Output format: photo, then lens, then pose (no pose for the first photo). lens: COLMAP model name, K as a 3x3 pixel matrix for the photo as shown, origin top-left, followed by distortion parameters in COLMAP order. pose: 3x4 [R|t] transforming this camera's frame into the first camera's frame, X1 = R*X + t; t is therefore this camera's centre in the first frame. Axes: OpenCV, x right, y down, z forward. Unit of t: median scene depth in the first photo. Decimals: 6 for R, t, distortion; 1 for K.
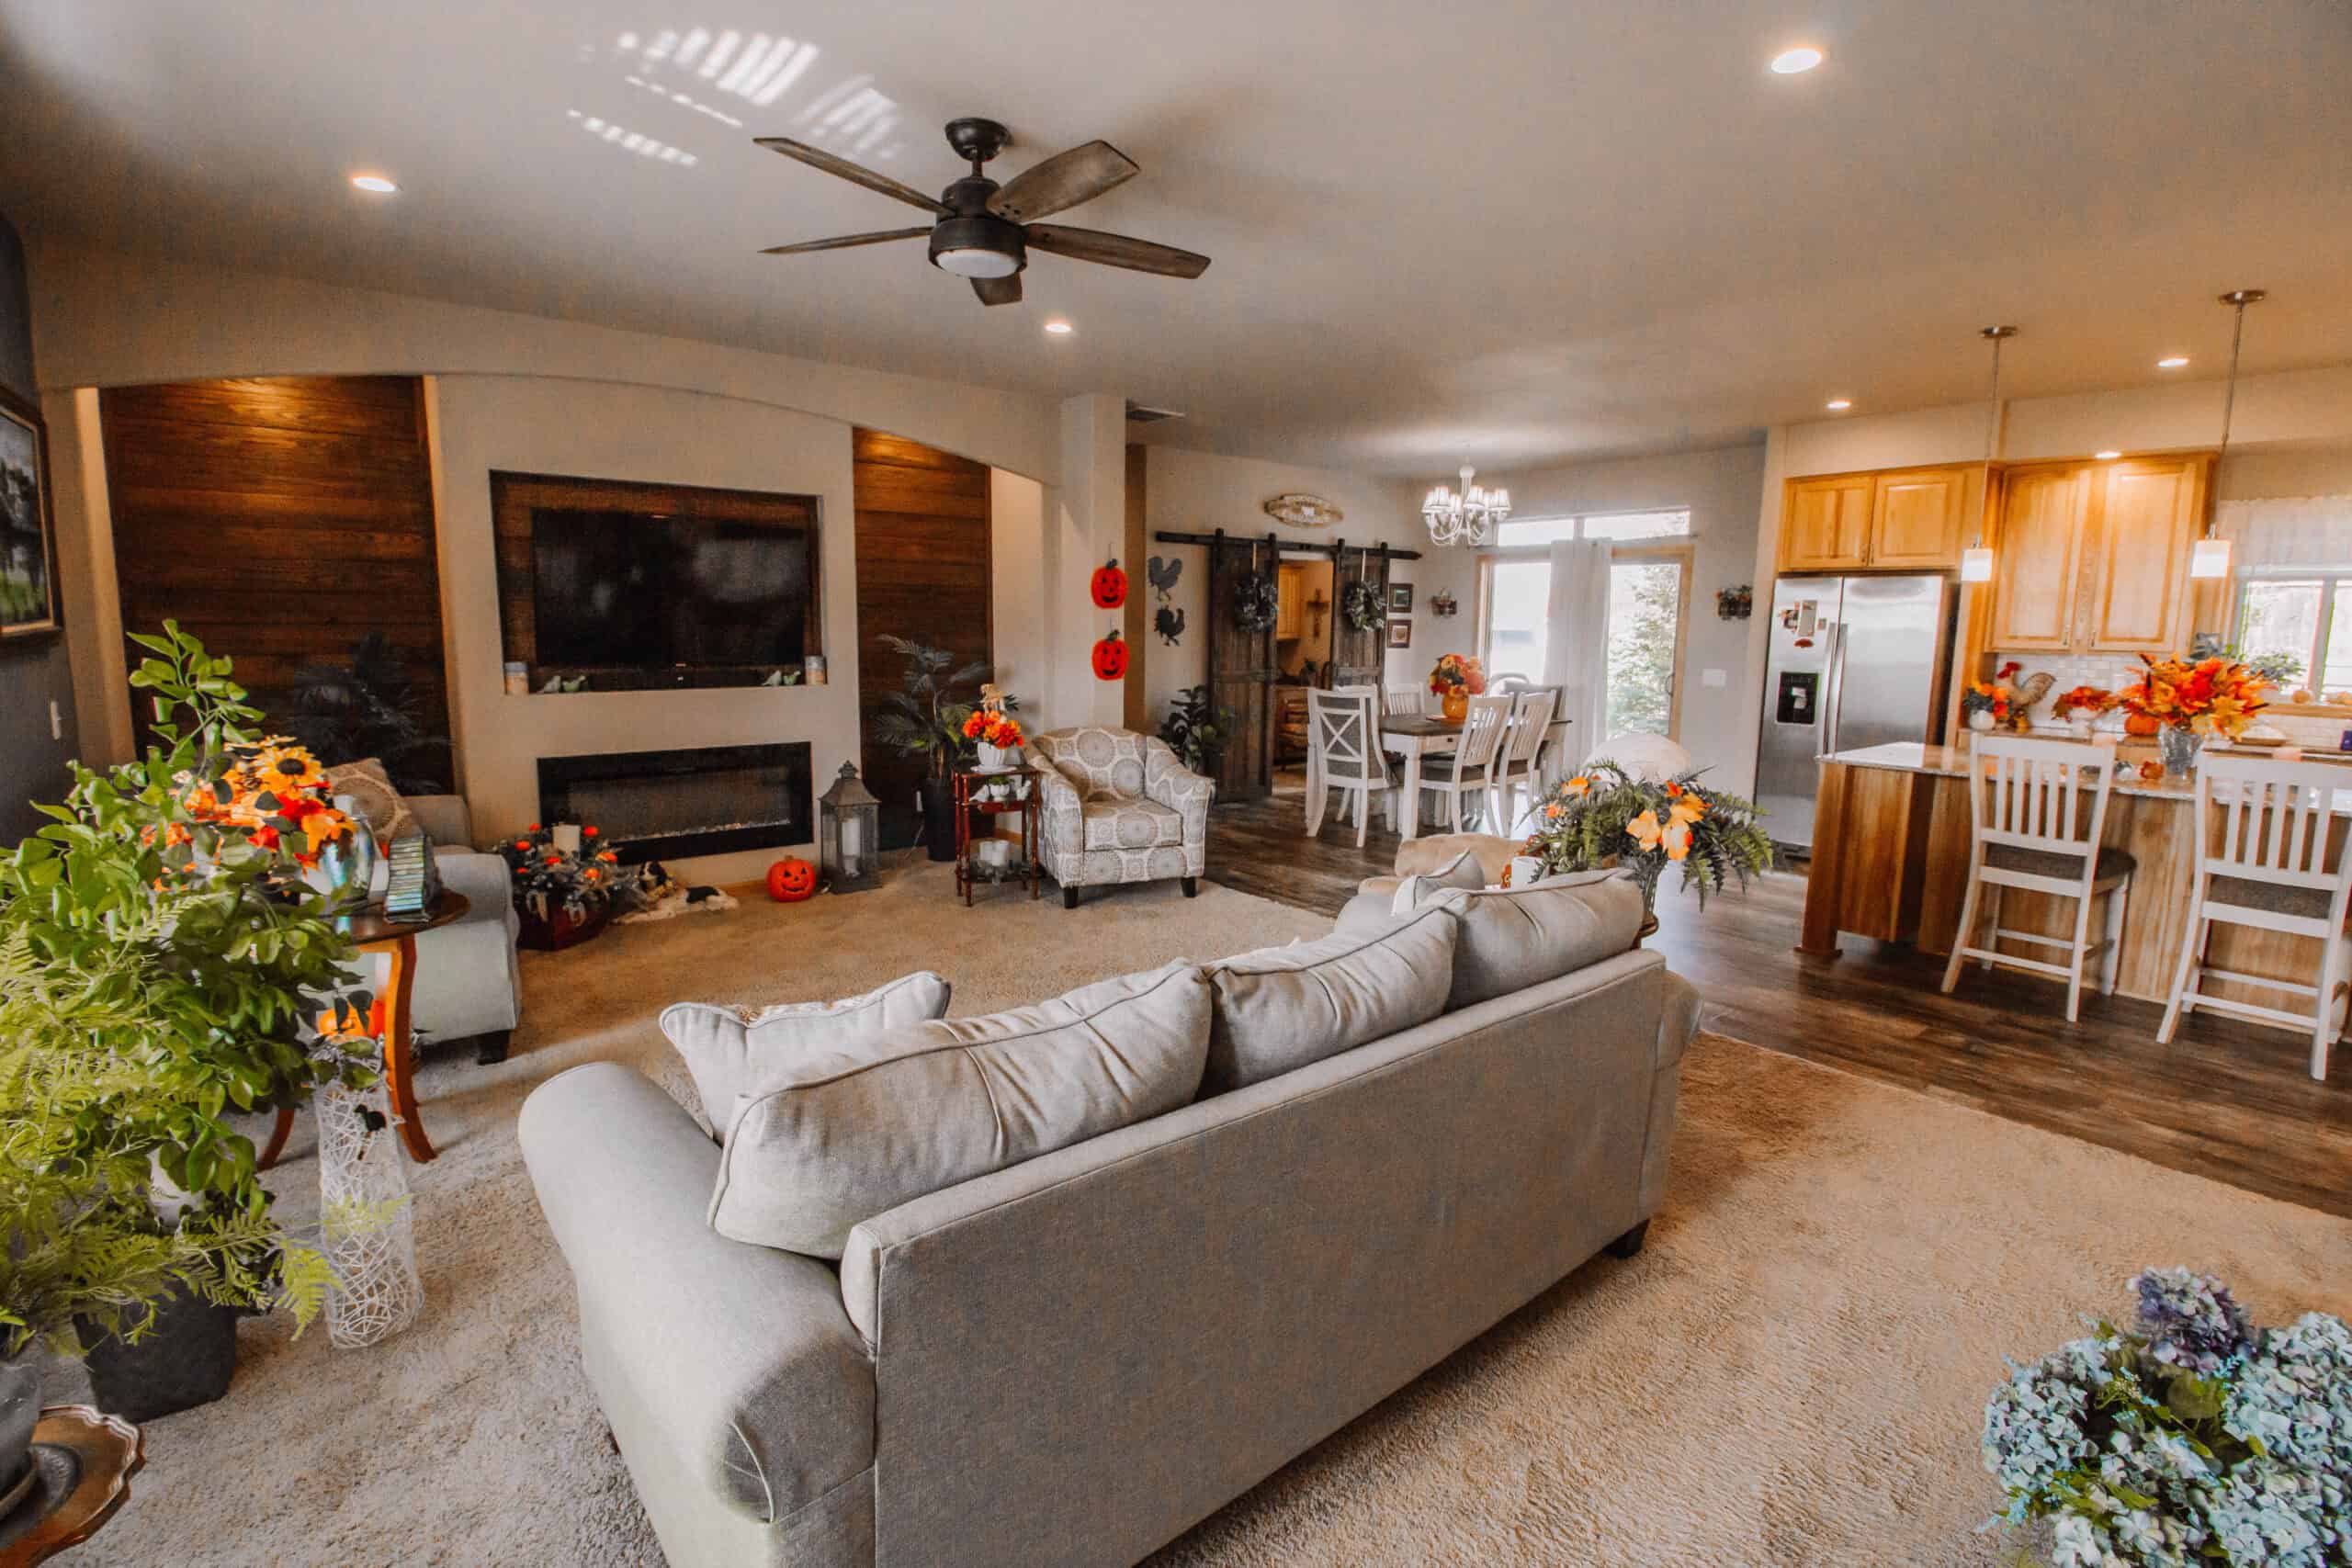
lens RADIAL K [[1094.1, 0, 1162.3], [0, 1094.1, 771.9], [0, 0, 1]] dist [-0.002040, -0.011738]
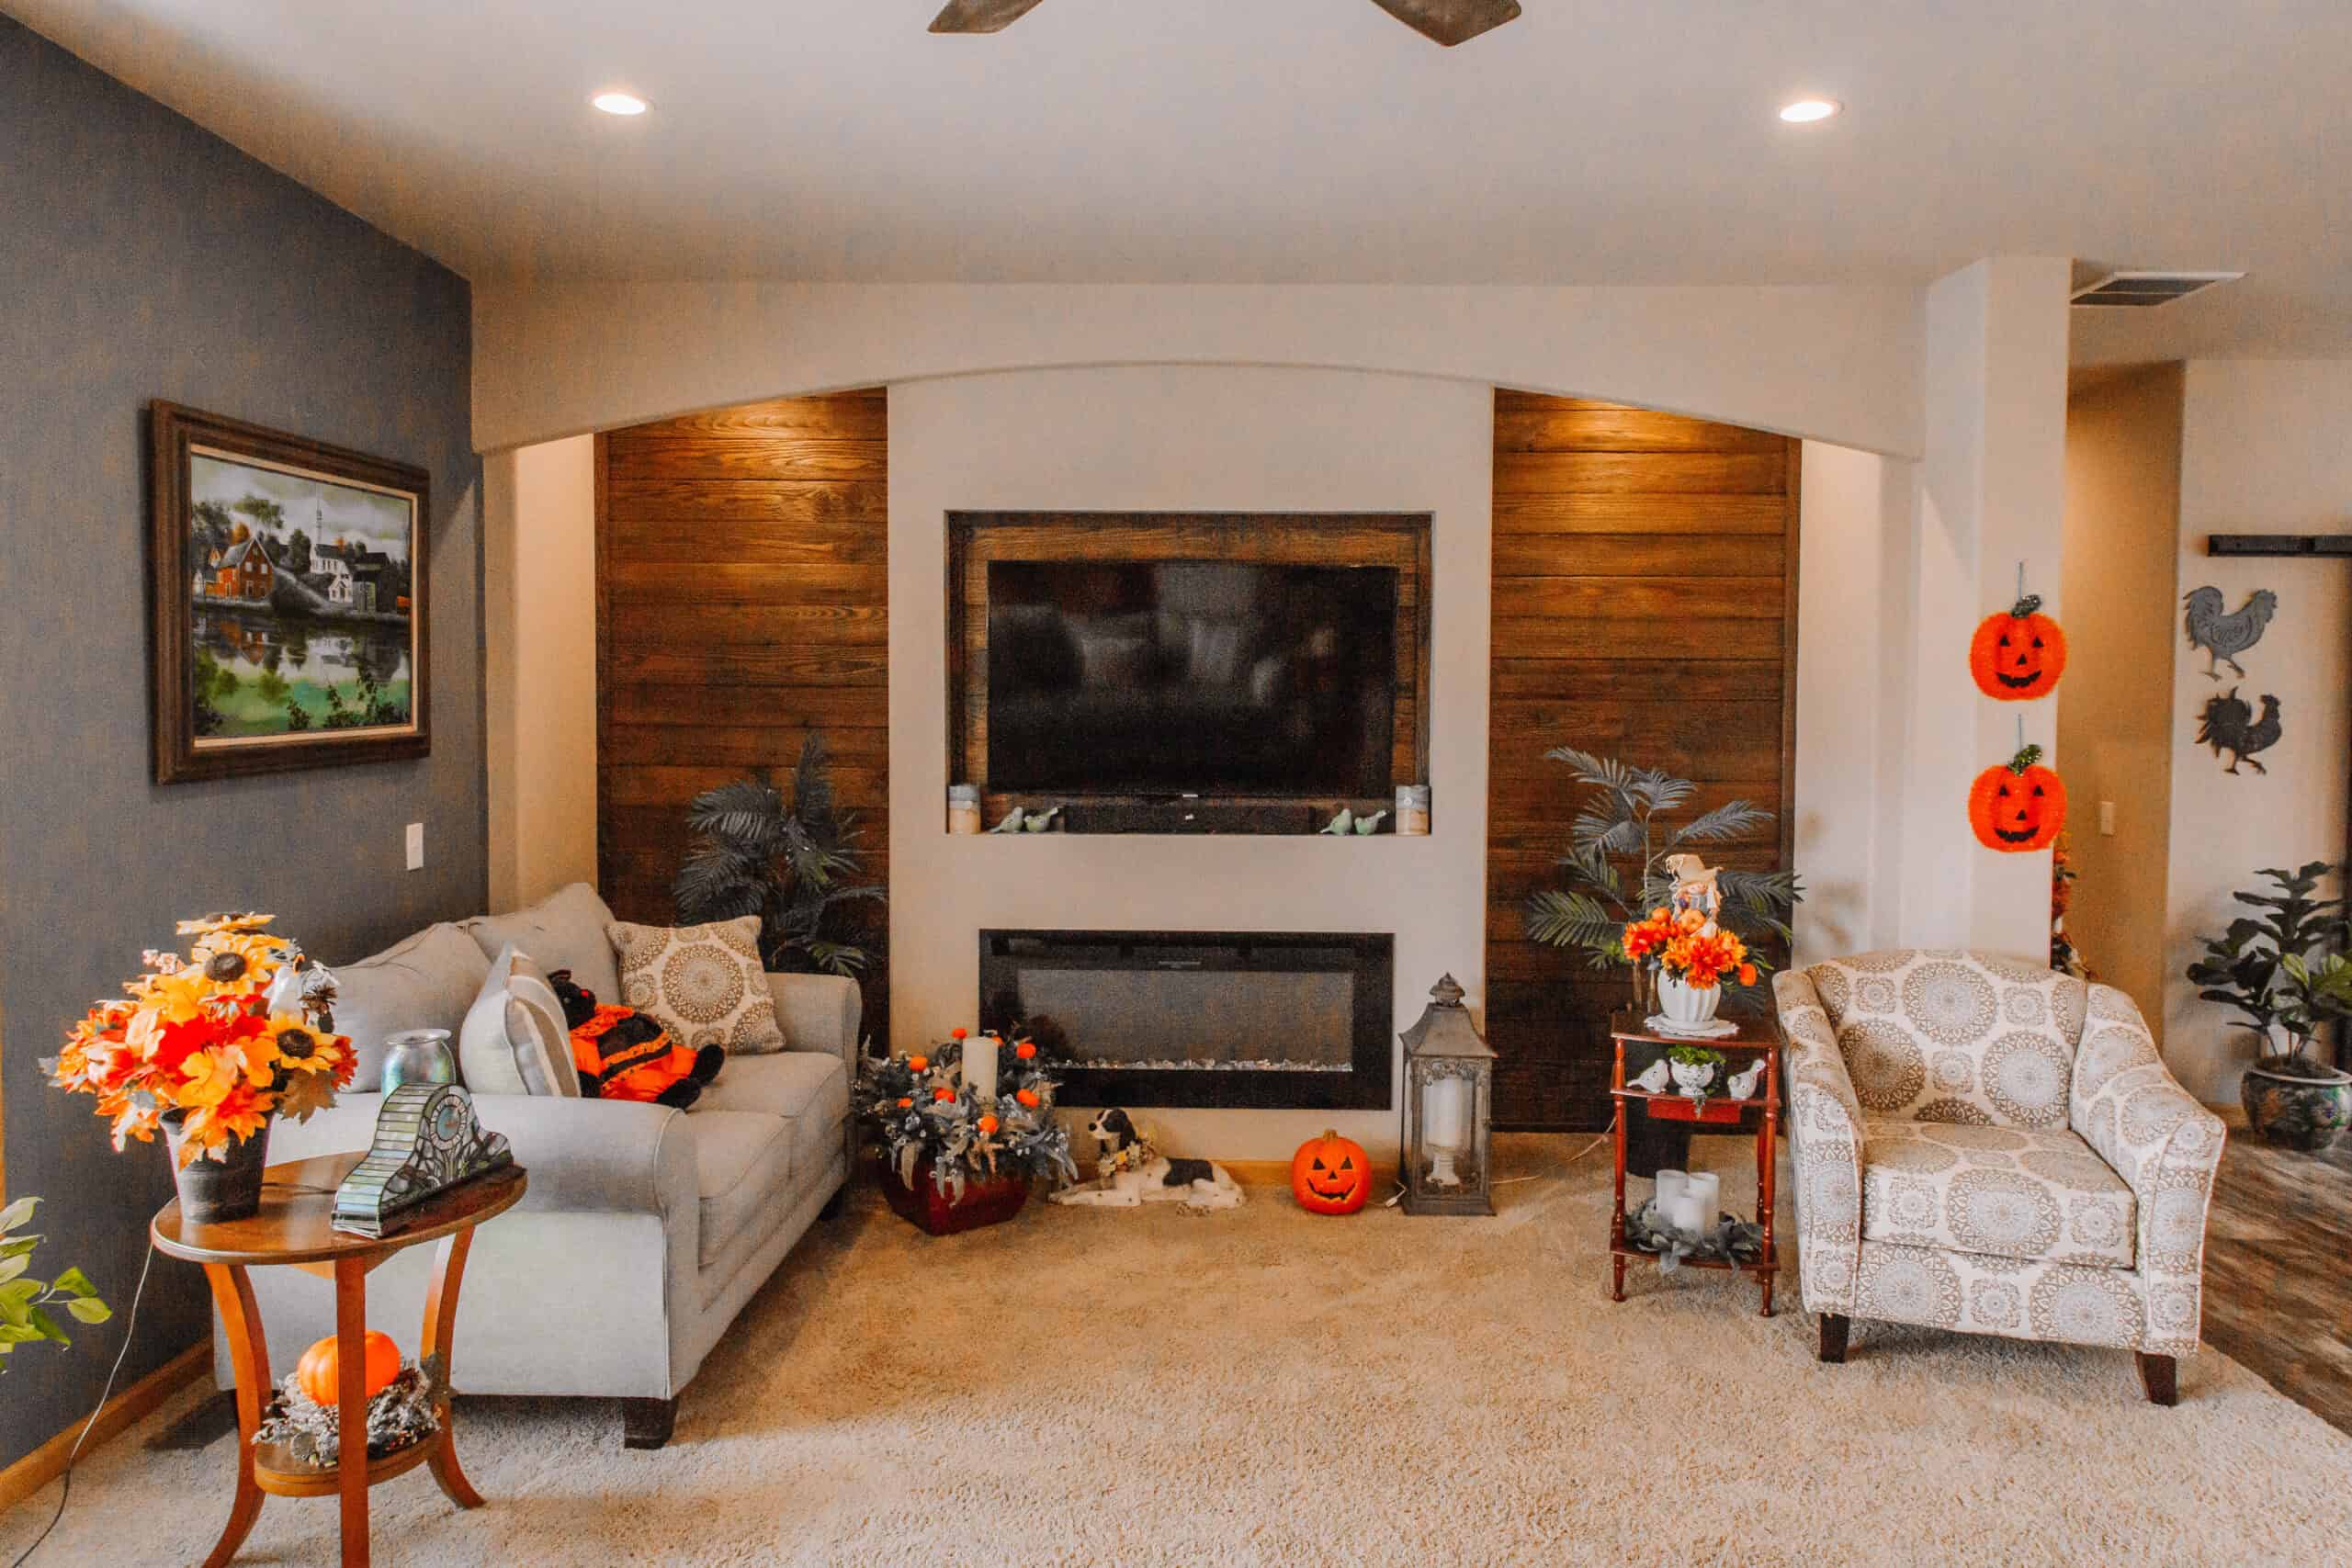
lens RADIAL K [[1520.5, 0, 1173.2], [0, 1520.5, 759.0], [0, 0, 1]] dist [-0.003000, 0.002015]
pose [[0.772593, 0.019871, -0.634590, 0.098237], [-0.084853, 0.993775, -0.072188, -0.053274], [0.629205, 0.109618, 0.769470, 0.313250]]
